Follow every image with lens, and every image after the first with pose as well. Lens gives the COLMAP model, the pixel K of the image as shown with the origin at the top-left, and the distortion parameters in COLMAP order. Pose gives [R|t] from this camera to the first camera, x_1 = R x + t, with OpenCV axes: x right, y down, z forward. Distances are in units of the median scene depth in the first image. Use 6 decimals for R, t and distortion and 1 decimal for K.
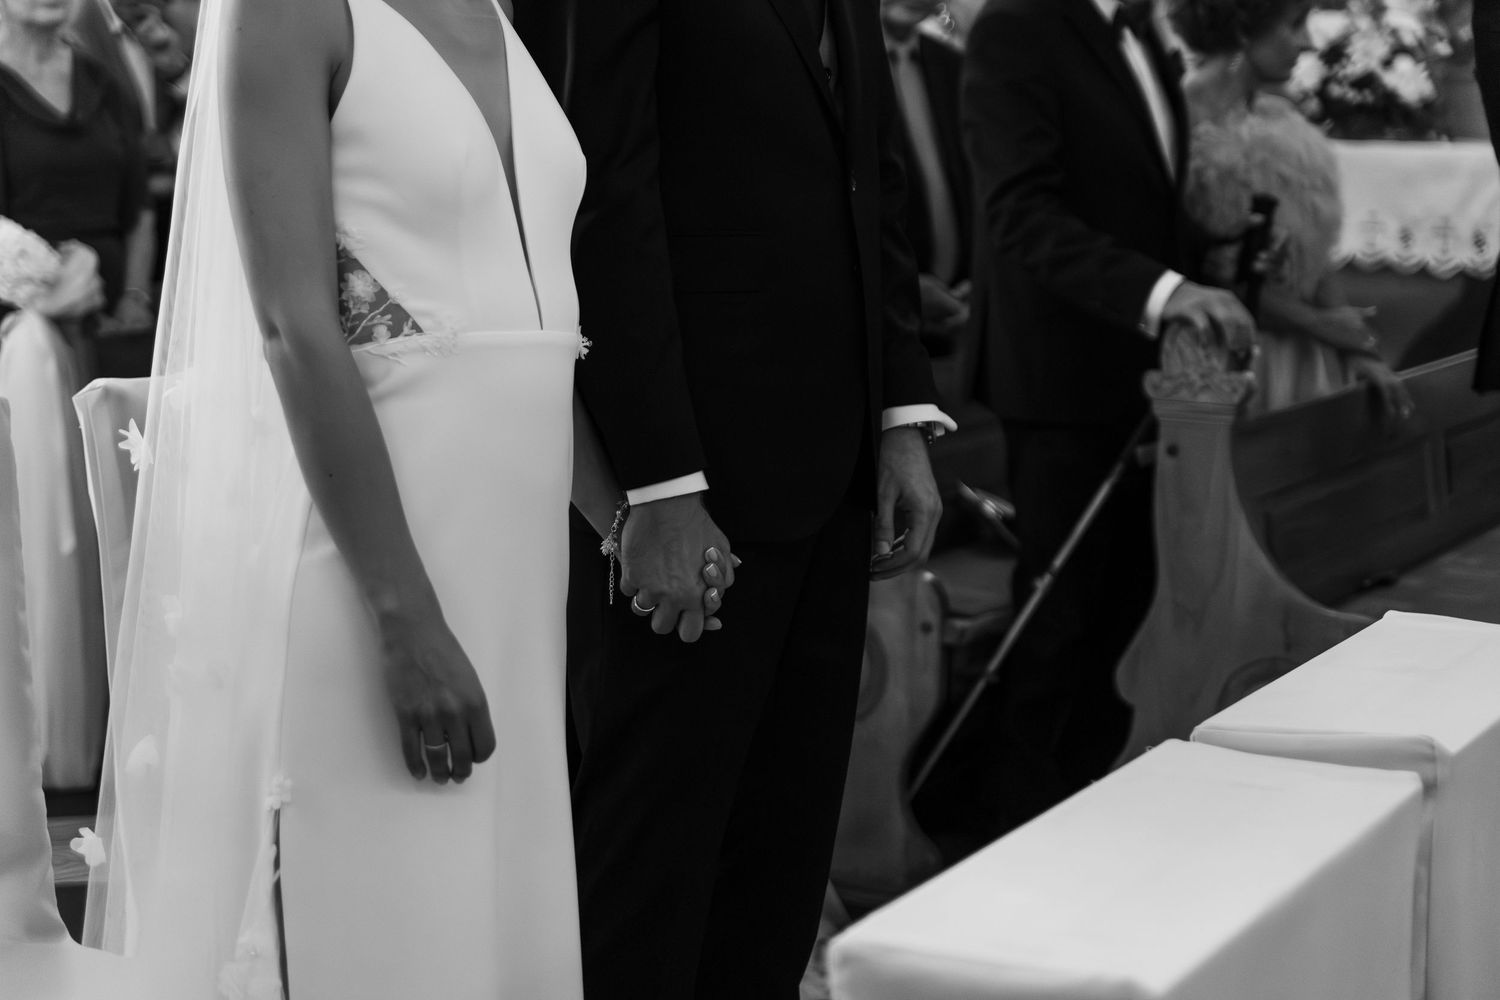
lens RADIAL K [[2933.2, 0, 748.7], [0, 2933.2, 502.1], [0, 0, 1]] dist [-0.351361, 0.000000]
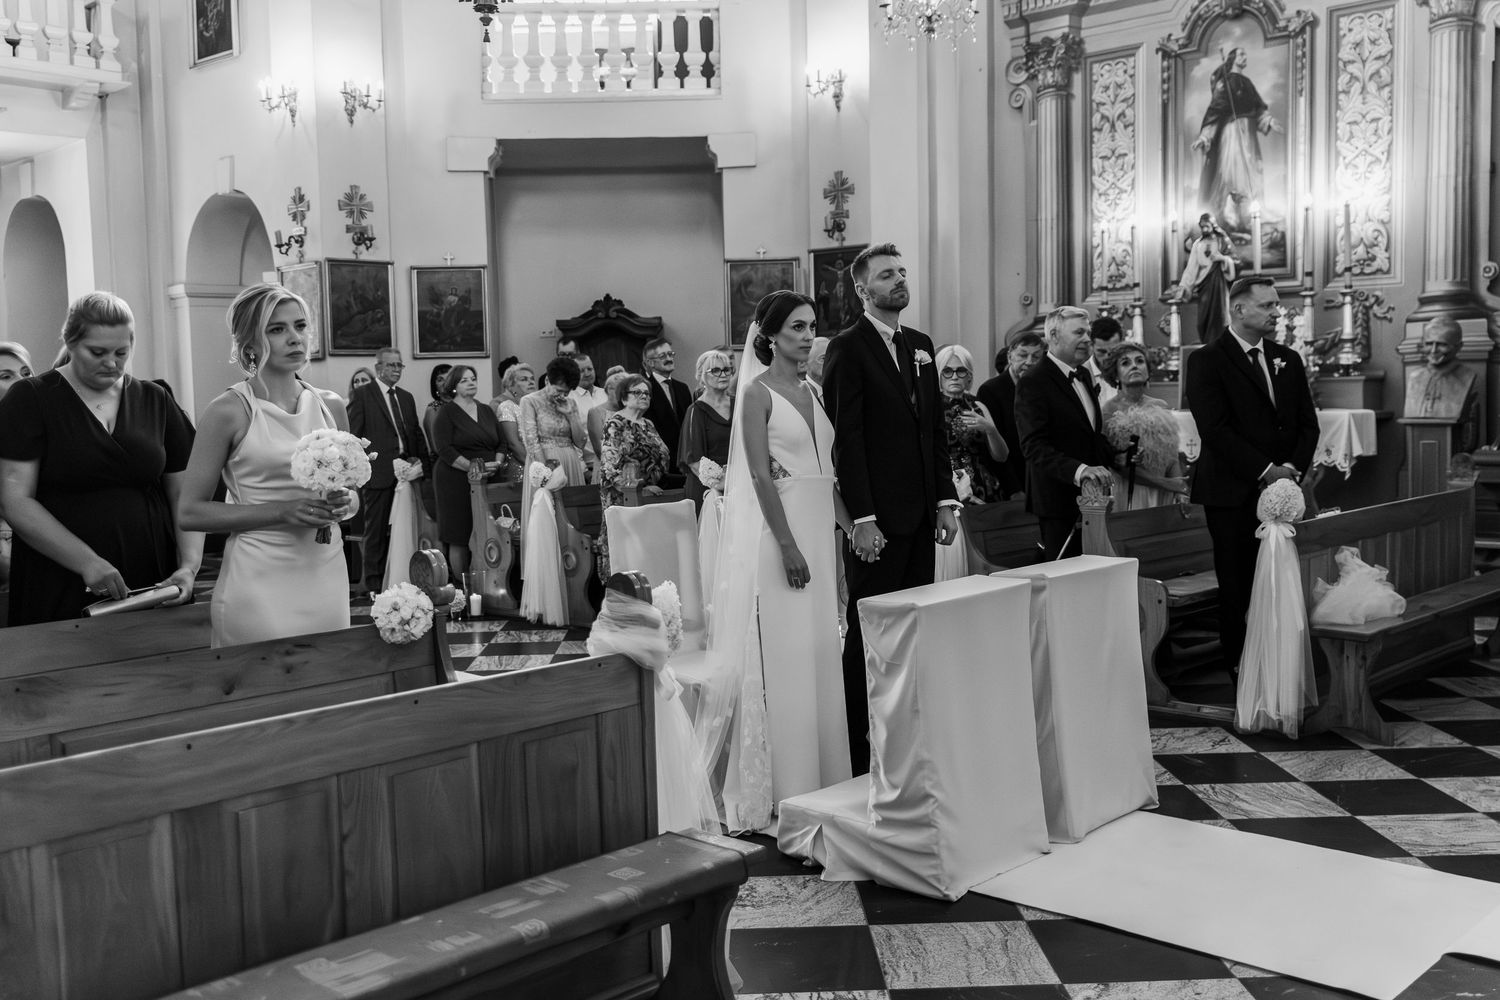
lens RADIAL K [[1439.7, 0, 747.9], [0, 1439.7, 498.5], [0, 0, 1]] dist [0.091716, 0.000000]
pose [[0.972643, -0.032468, -0.230025, 0.151244], [0.014484, 0.996734, -0.079442, 0.068381], [0.231853, 0.073937, 0.969937, -0.497911]]
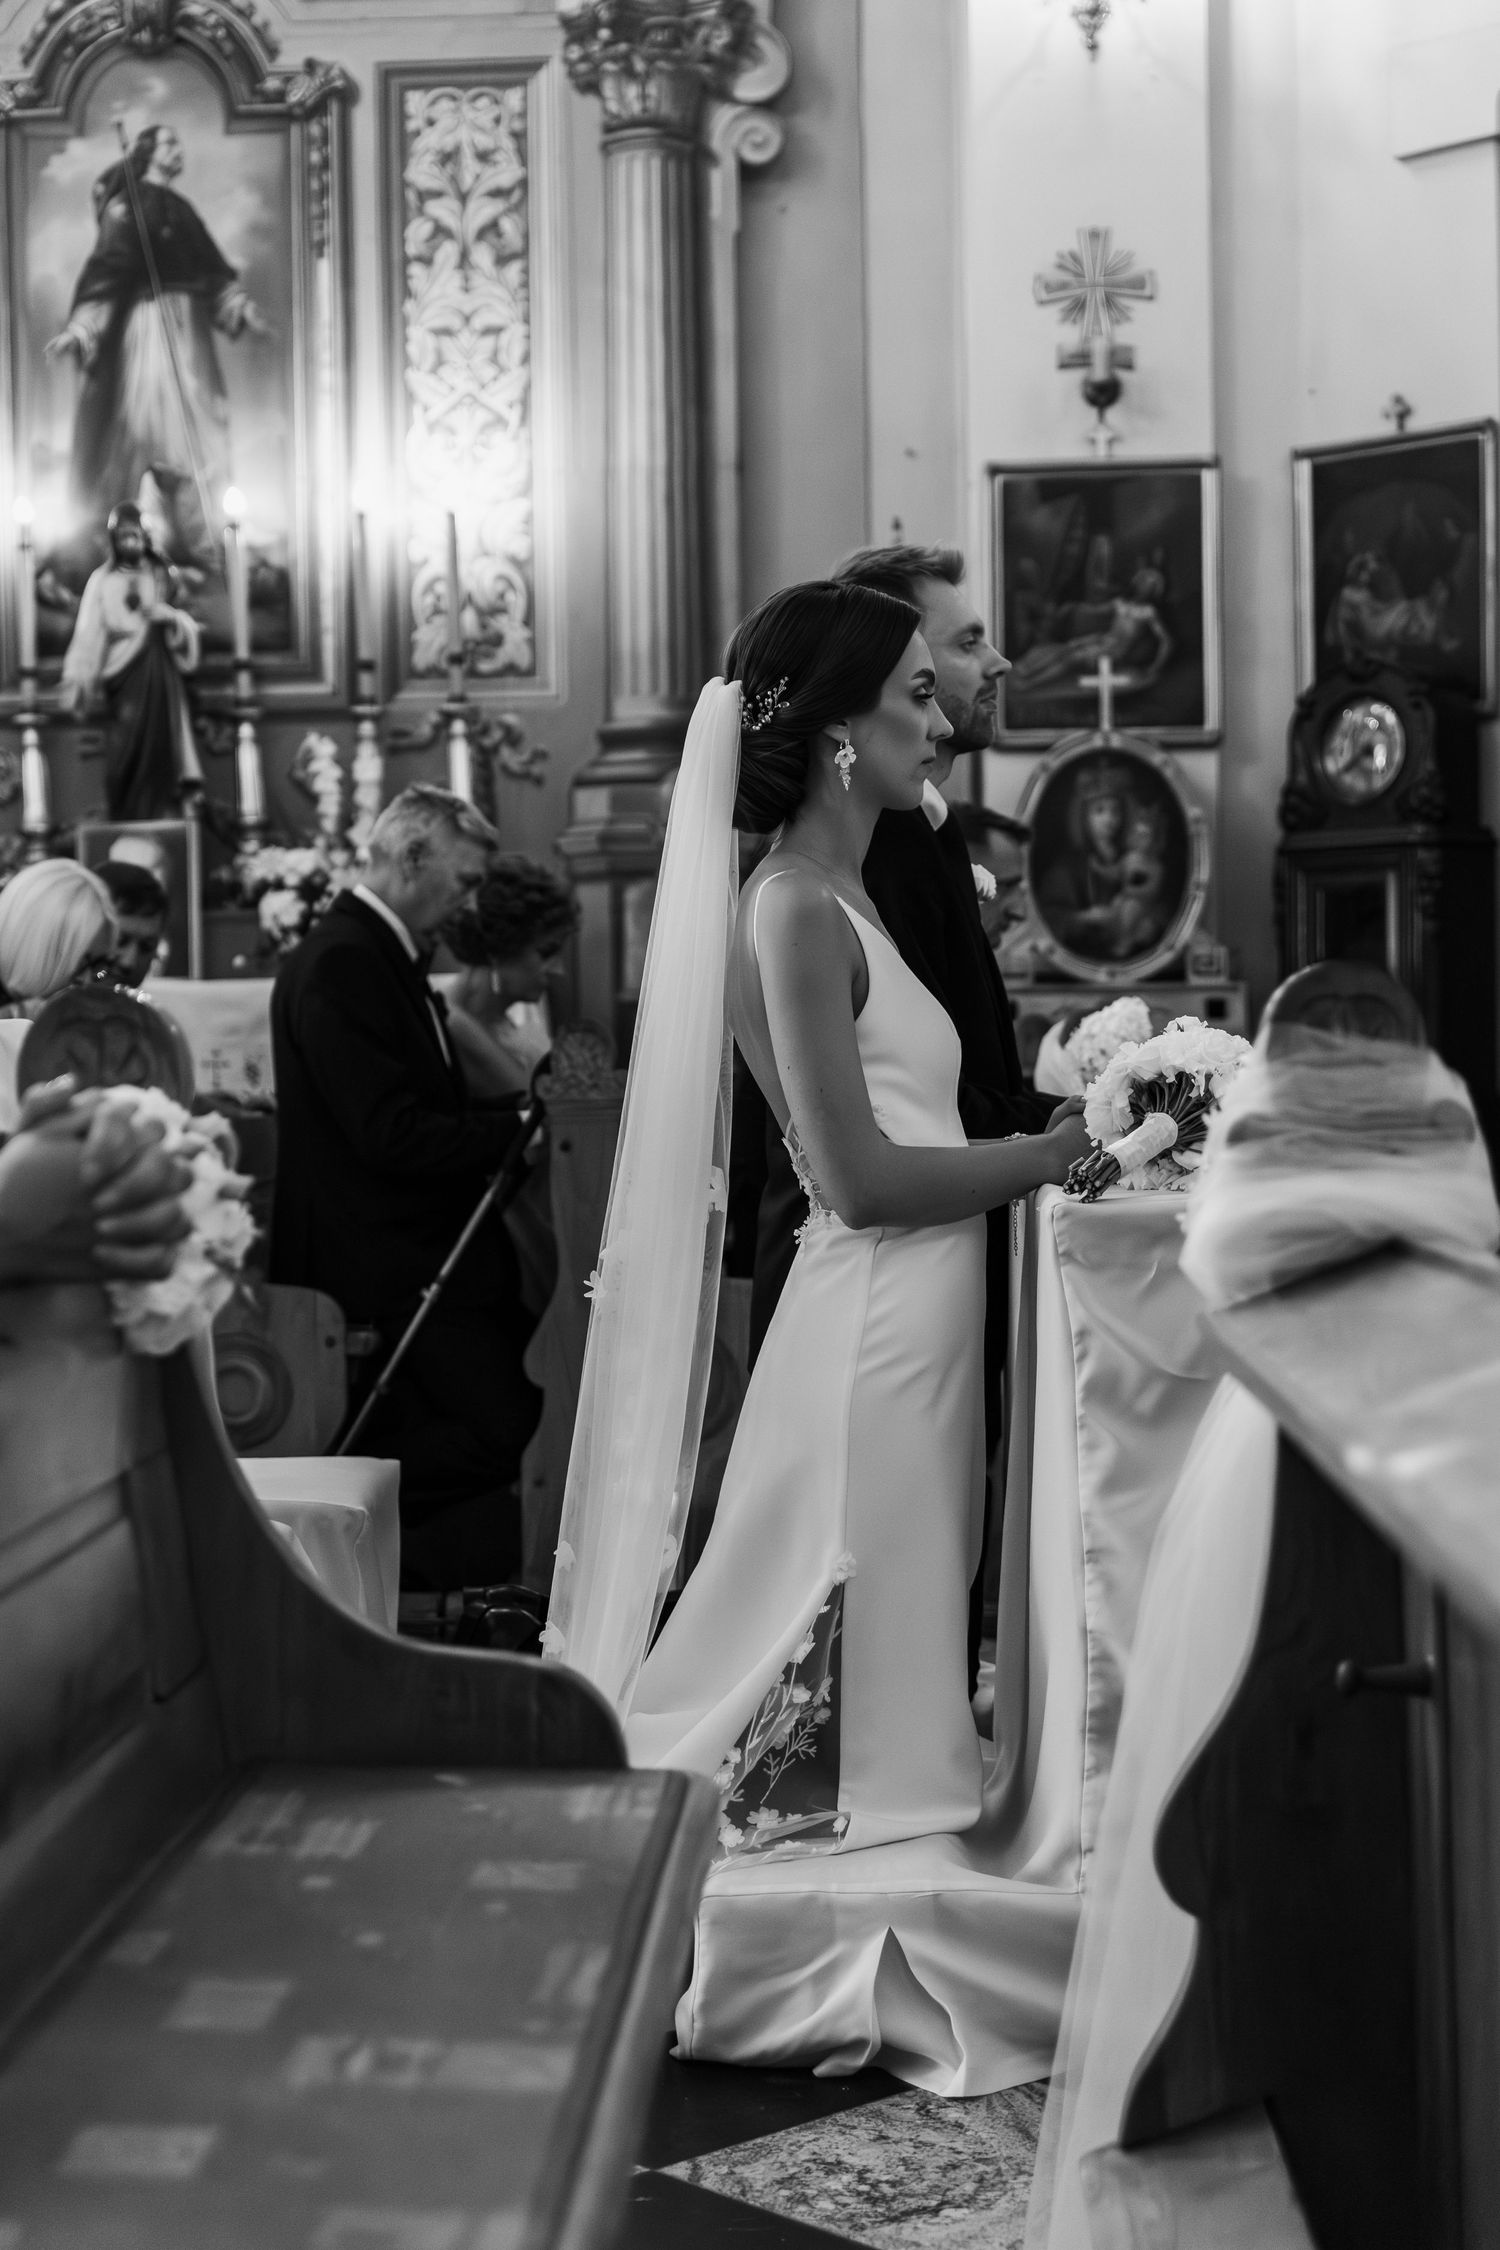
lens RADIAL K [[3451.4, 0, 753.6], [0, 3451.4, 1127.0], [0, 0, 1]] dist [0.033531, 0.000000]
pose [[0.912748, -0.059544, 0.404159, -0.320793], [0.105473, 0.990127, -0.092325, 0.104188], [-0.394672, 0.126897, 0.910017, -0.222359]]
